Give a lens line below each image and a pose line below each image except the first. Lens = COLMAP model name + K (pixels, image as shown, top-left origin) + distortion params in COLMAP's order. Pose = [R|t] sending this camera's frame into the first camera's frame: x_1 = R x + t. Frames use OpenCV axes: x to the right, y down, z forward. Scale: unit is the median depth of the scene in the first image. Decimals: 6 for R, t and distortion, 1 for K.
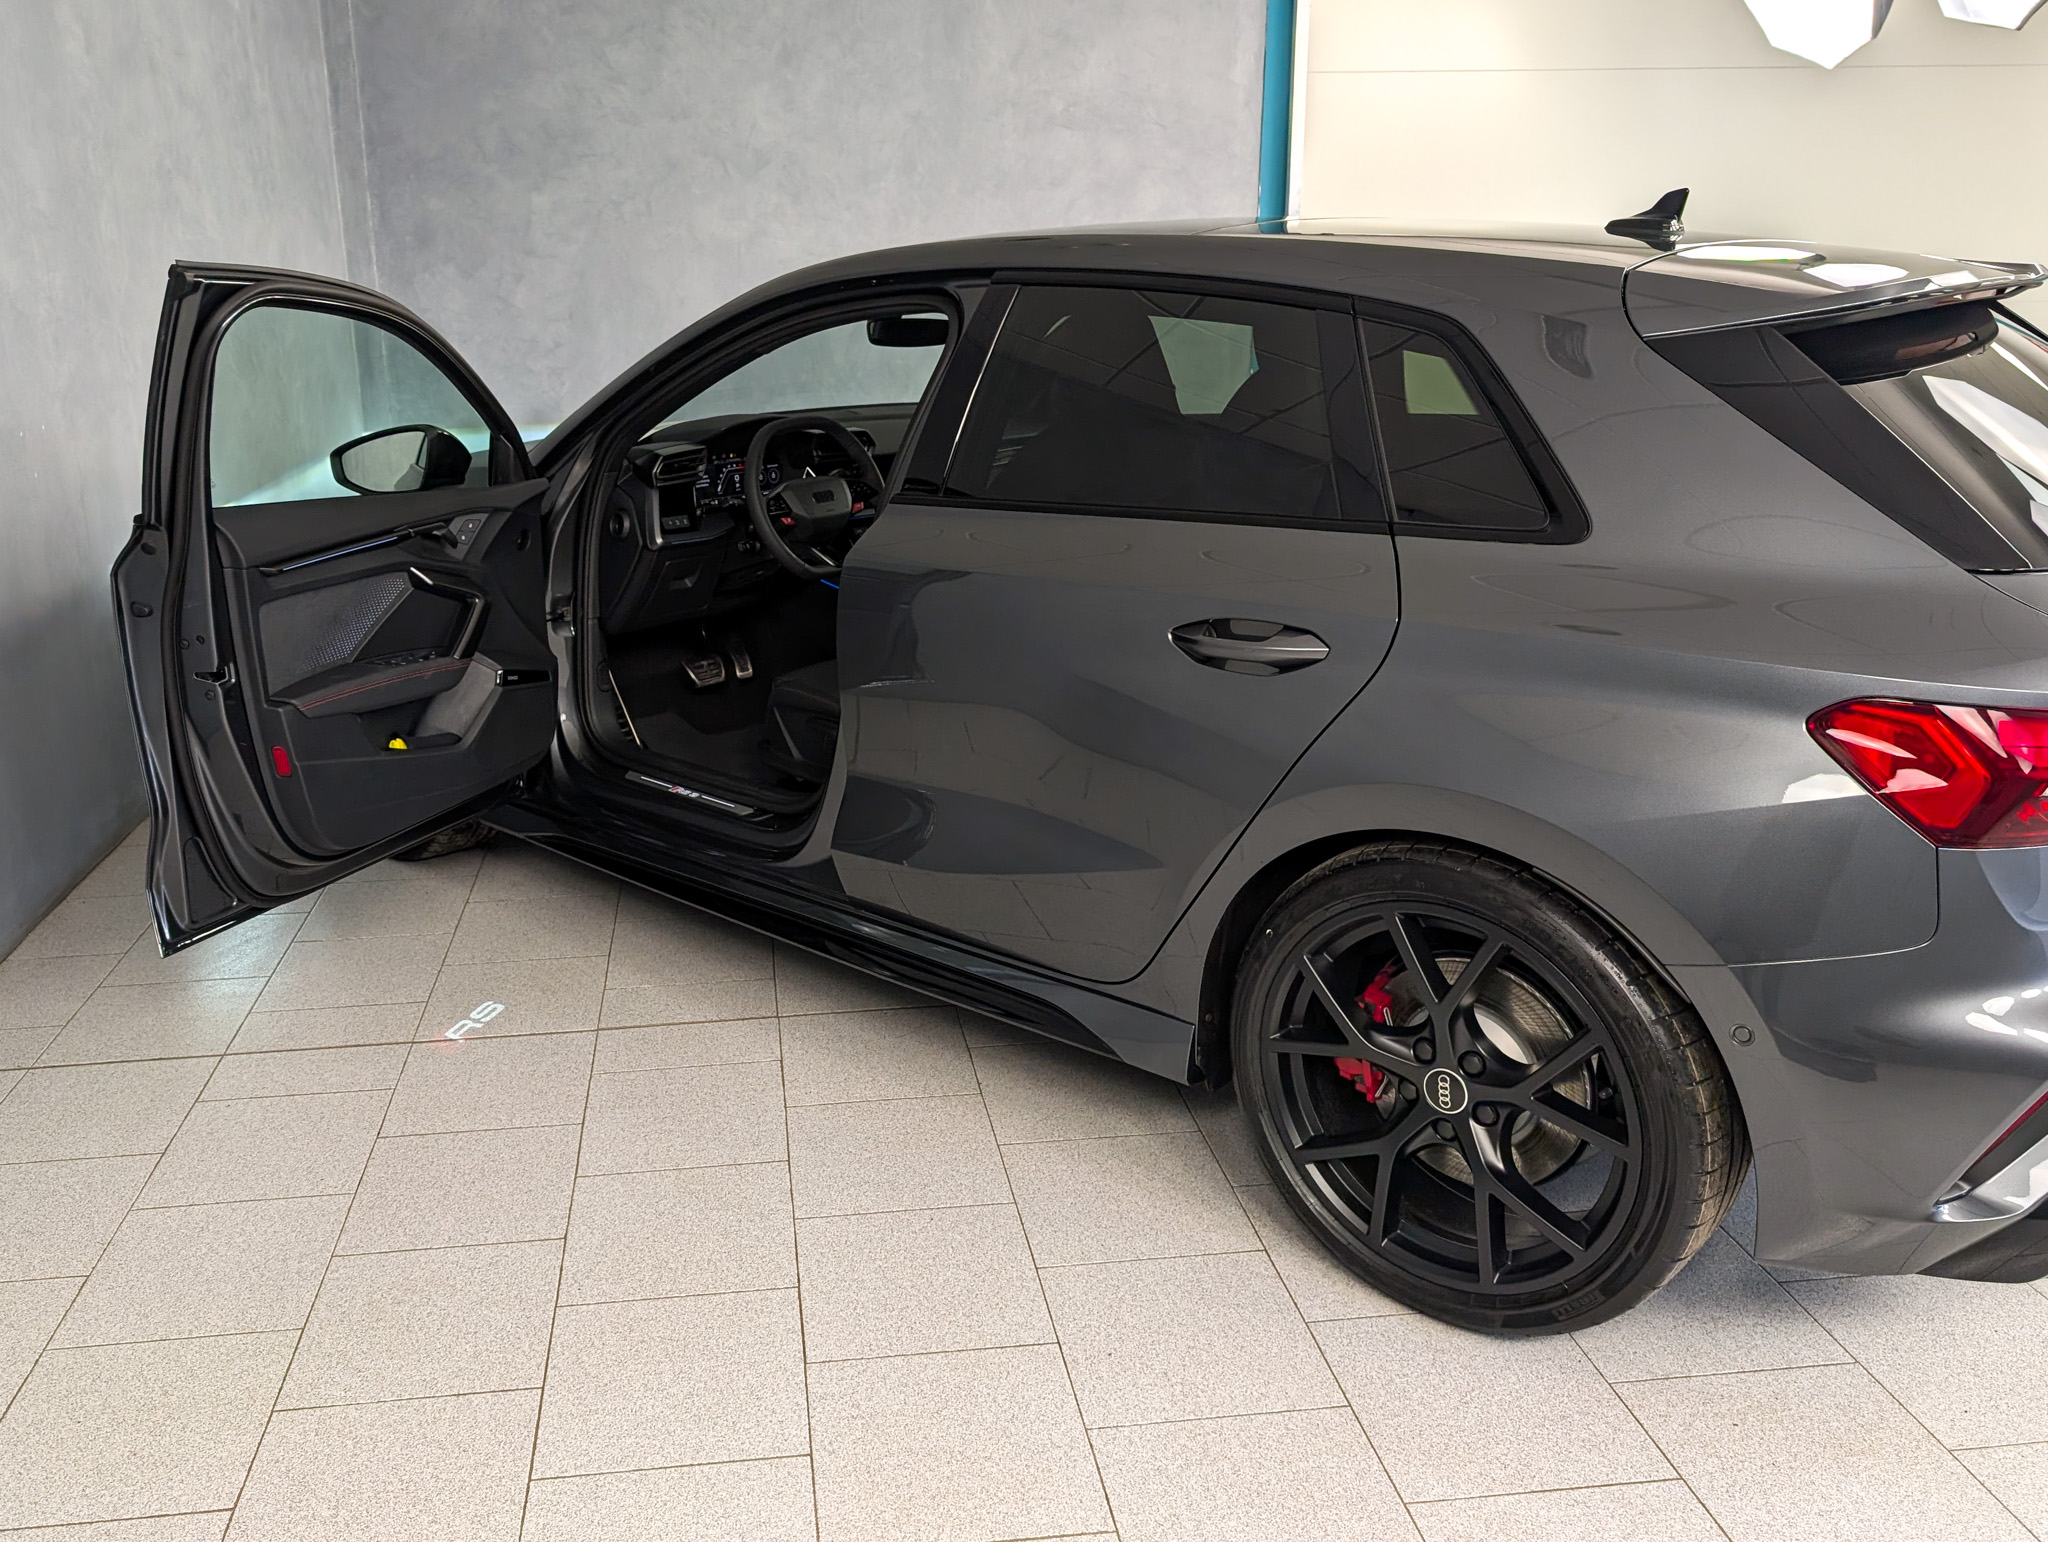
lens RADIAL K [[1766.3, 0, 975.9], [0, 1766.3, 730.4], [0, 0, 1]] dist [0.000693, 0.009122]
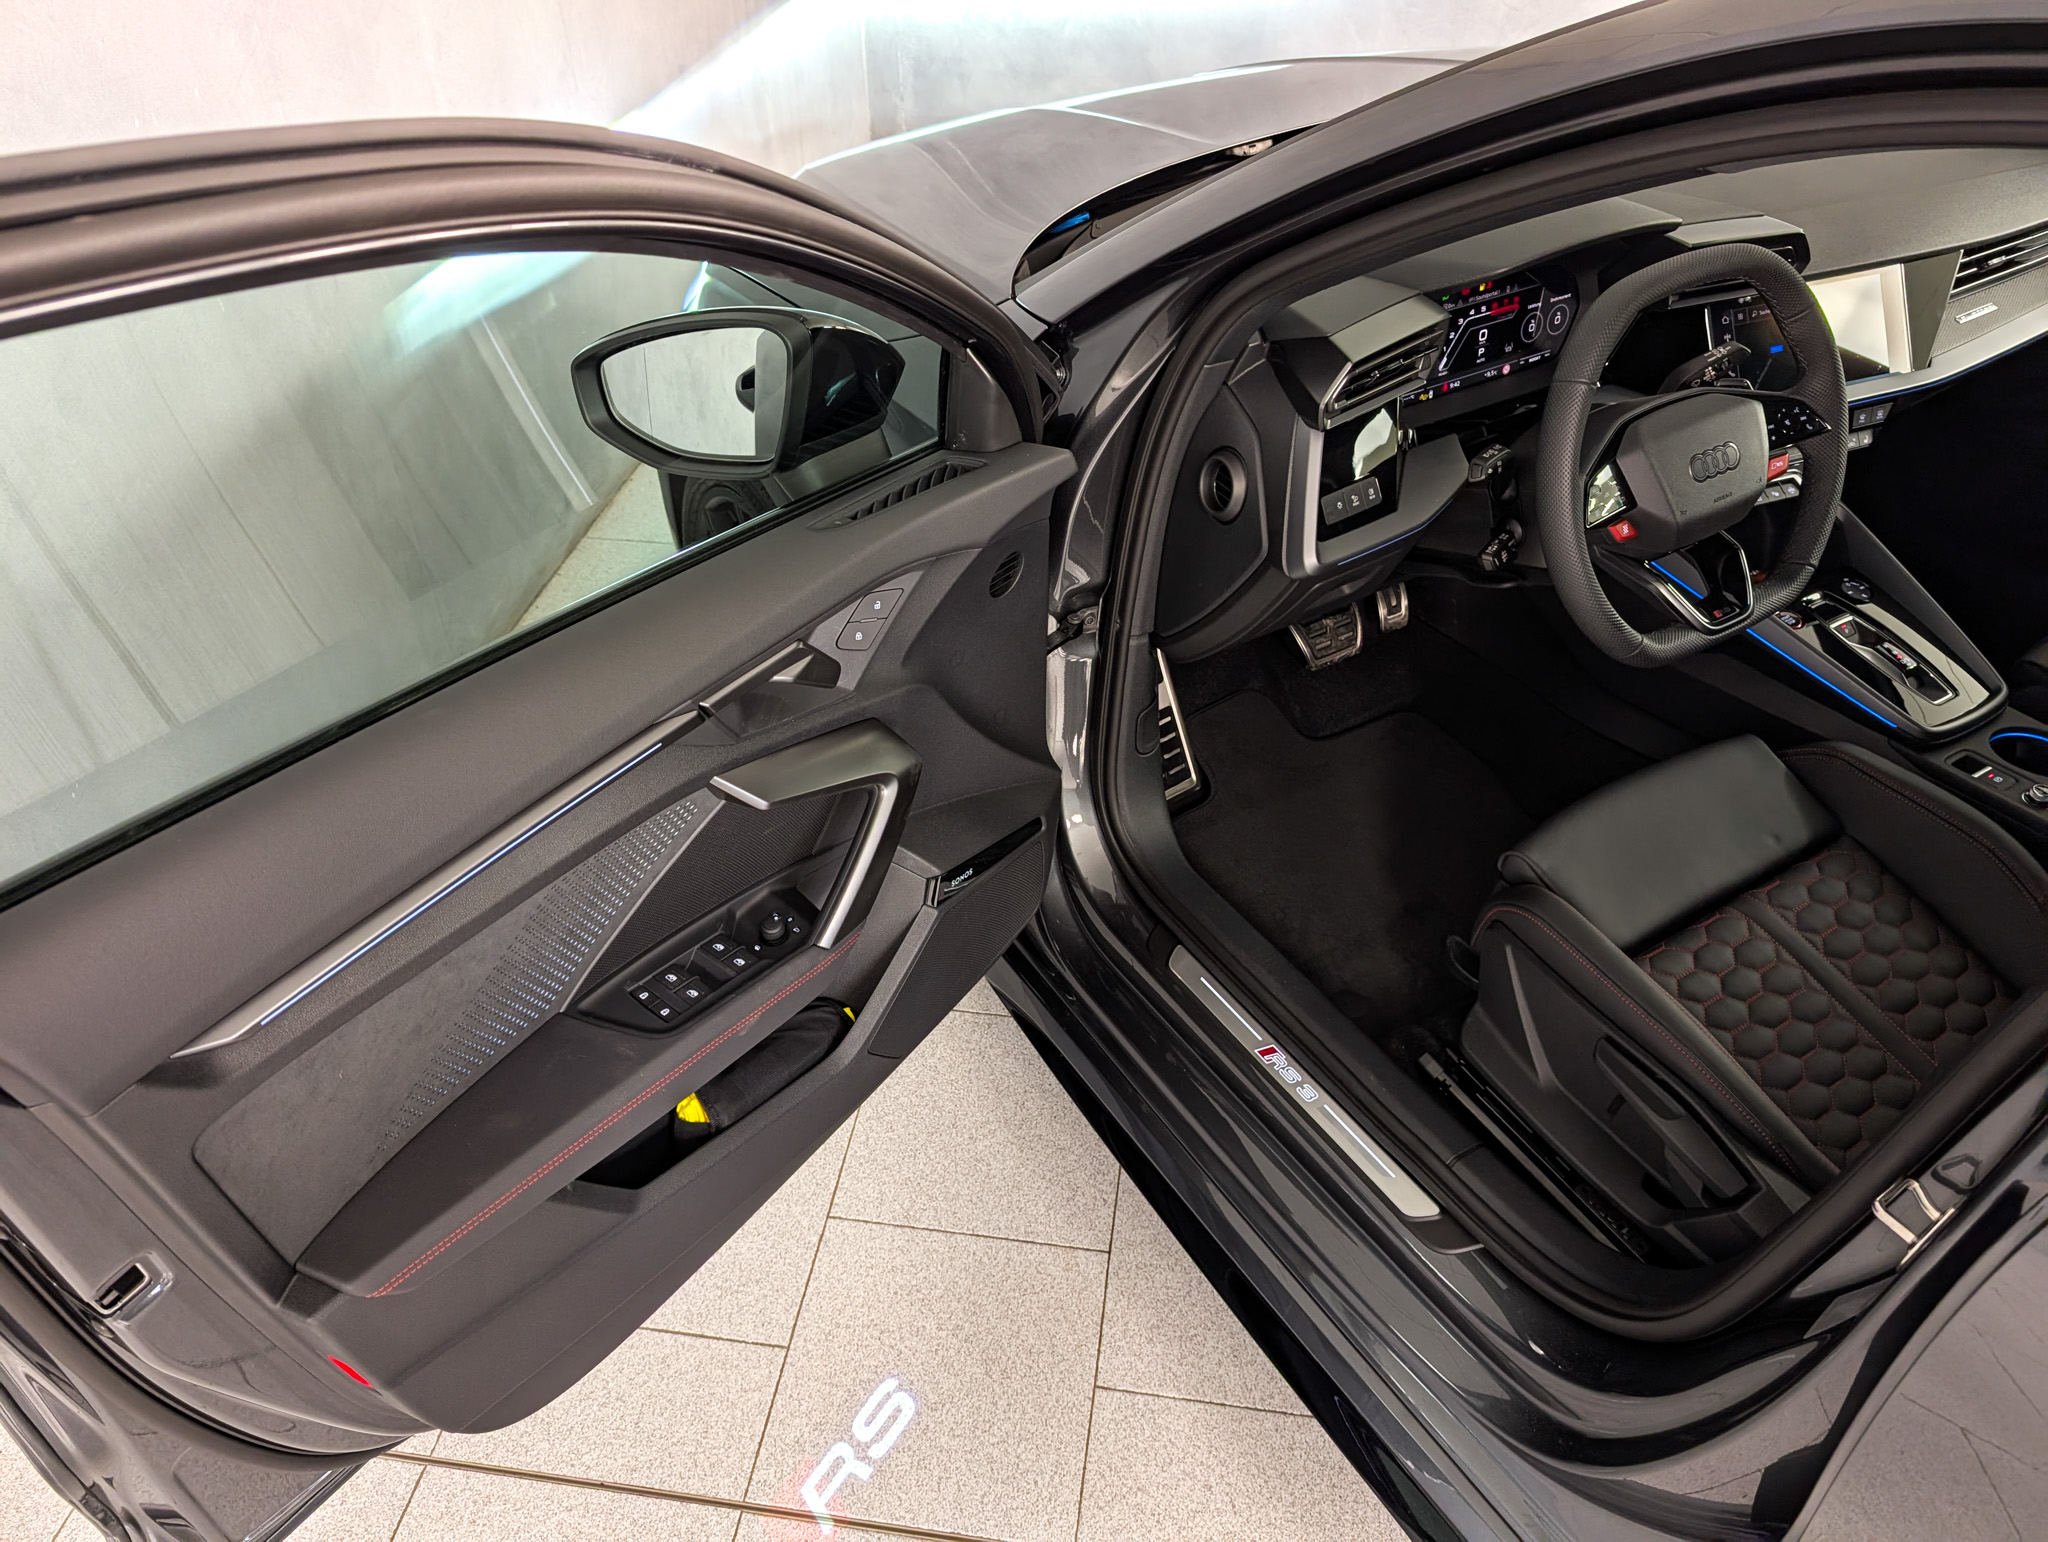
lens RADIAL K [[1491.6, 0, 973.6], [0, 1491.6, 743.0], [0, 0, 1]] dist [0.008826, 0.001739]
pose [[0.954688, 0.164585, -0.247956, -0.158741], [-0.058799, 0.921053, 0.384974, -0.201474], [0.291742, -0.352950, 0.888995, 0.627637]]
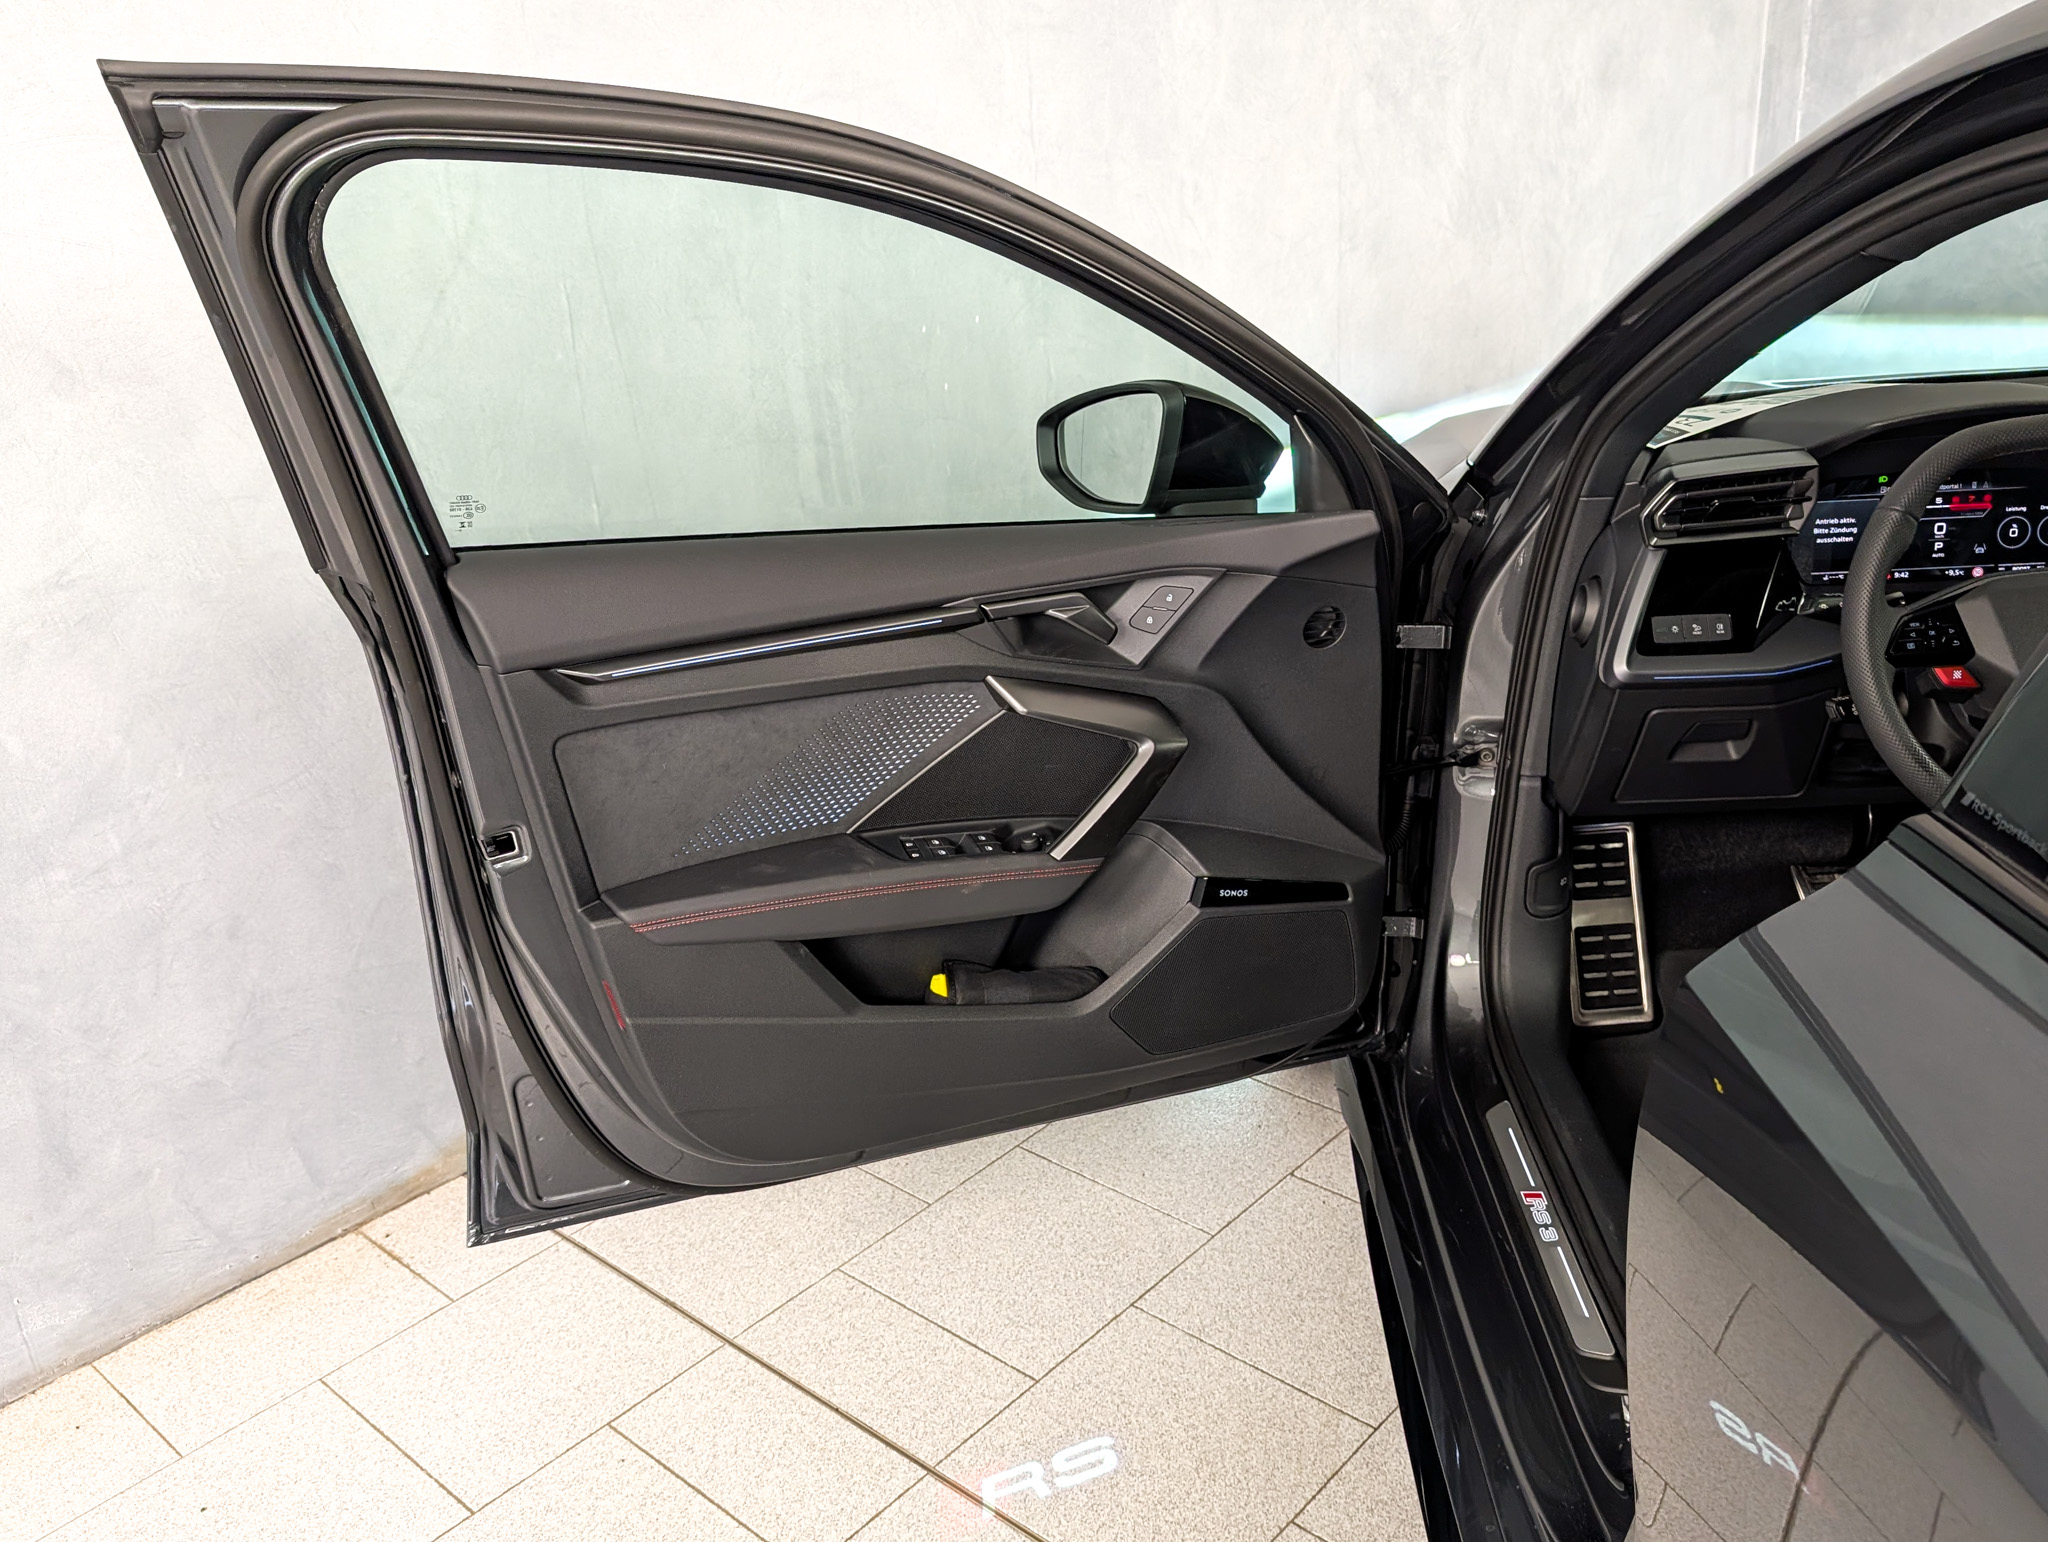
lens RADIAL K [[1766.3, 0, 975.9], [0, 1766.3, 730.4], [0, 0, 1]] dist [0.000693, 0.009122]
pose [[0.622452, 0.226281, -0.749234, 0.059961], [-0.154136, 0.973987, 0.166107, -0.140640], [0.767331, 0.012090, 0.641138, 0.579195]]
